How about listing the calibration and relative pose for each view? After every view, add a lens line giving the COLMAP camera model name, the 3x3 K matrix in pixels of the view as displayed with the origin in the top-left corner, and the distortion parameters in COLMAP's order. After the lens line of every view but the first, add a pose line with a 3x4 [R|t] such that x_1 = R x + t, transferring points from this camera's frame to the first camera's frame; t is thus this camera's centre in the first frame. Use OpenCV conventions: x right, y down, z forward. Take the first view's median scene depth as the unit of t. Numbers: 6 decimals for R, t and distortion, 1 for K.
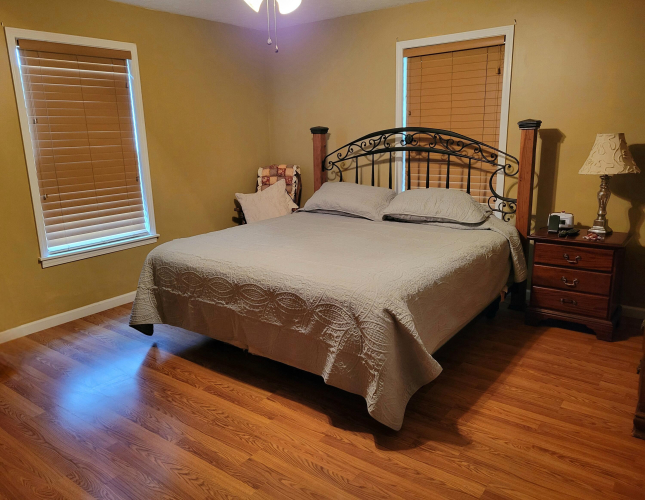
lens RADIAL K [[499.9, 0, 322.5], [0, 499.9, 250.0], [0, 0, 1]] dist [0.011900, 0.001001]
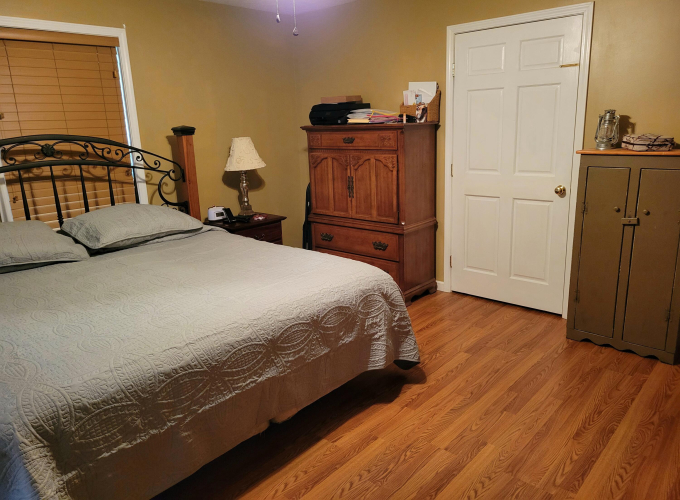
lens RADIAL K [[496.6, 0, 340.3], [0, 496.6, 252.5], [0, 0, 1]] dist [-0.001661, 0.000731]
pose [[0.087454, -0.227097, 0.969937, -0.809029], [0.263577, 0.944242, 0.197316, -0.160873], [-0.960666, 0.238397, 0.142435, 0.753300]]
